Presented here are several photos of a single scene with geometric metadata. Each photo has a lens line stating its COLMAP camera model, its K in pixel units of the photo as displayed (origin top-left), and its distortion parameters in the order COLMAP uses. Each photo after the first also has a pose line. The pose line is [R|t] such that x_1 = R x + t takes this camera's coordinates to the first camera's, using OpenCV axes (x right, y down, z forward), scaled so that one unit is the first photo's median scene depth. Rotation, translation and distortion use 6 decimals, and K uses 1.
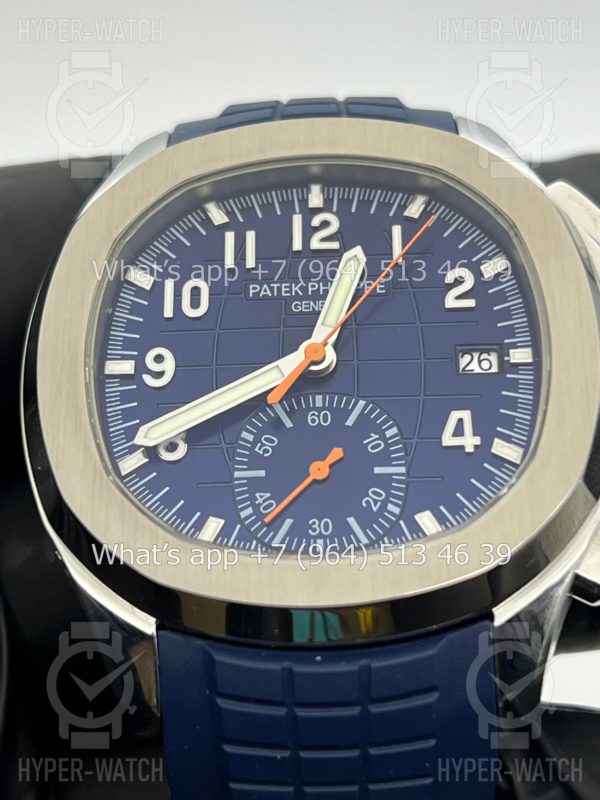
lens RADIAL K [[1846.2, 0, 295.6], [0, 1846.2, 406.1], [0, 0, 1]] dist [0.194587, 0.000000]
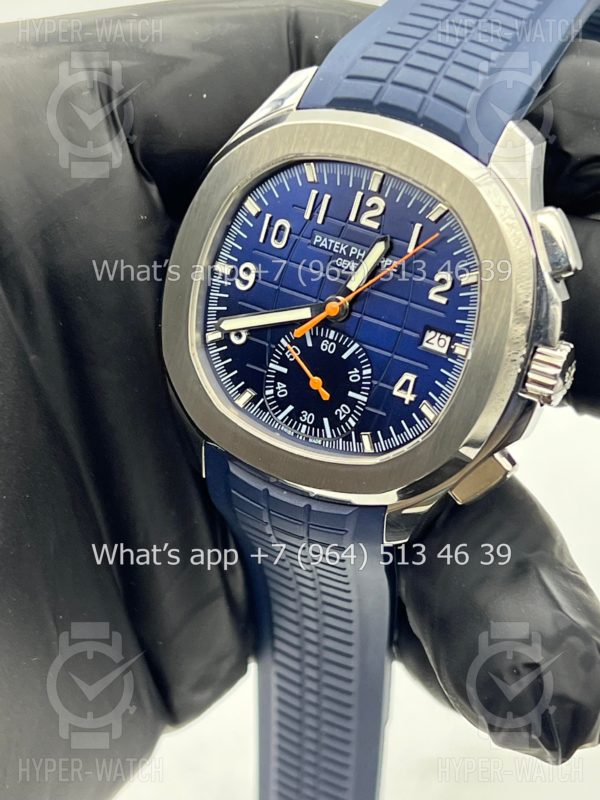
lens RADIAL K [[1846.2, 0, 297.1], [0, 1846.2, 396.5], [0, 0, 1]] dist [0.194587, 0.000000]
pose [[0.911724, 0.323560, -0.253117, 0.396427], [-0.112397, 0.789116, 0.603873, -0.897123], [0.395128, -0.522116, 0.755823, -0.209249]]
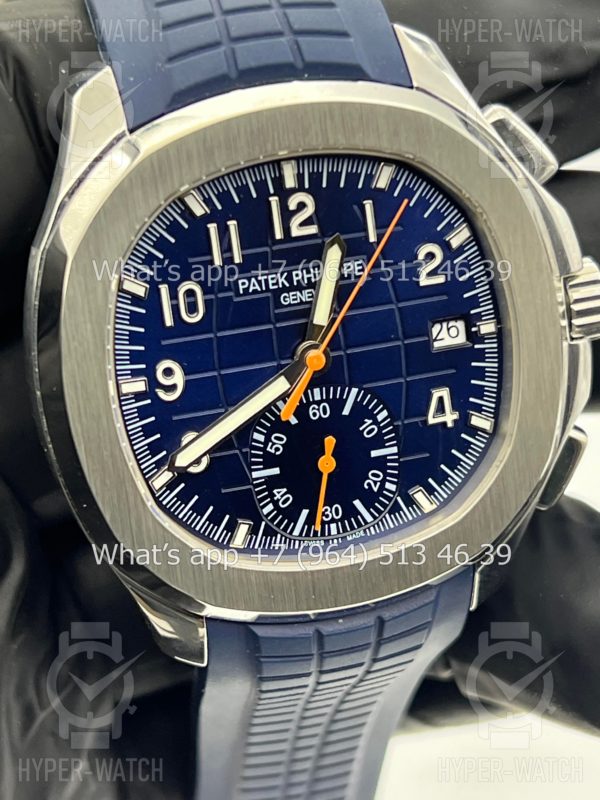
lens RADIAL K [[1846.2, 0, 296.5], [0, 1846.2, 398.7], [0, 0, 1]] dist [0.194587, 0.000000]
pose [[0.952321, -0.167083, 0.255280, -0.283990], [-0.019565, 0.801550, 0.597608, -0.666118], [-0.304470, -0.574109, 0.760063, 0.159787]]
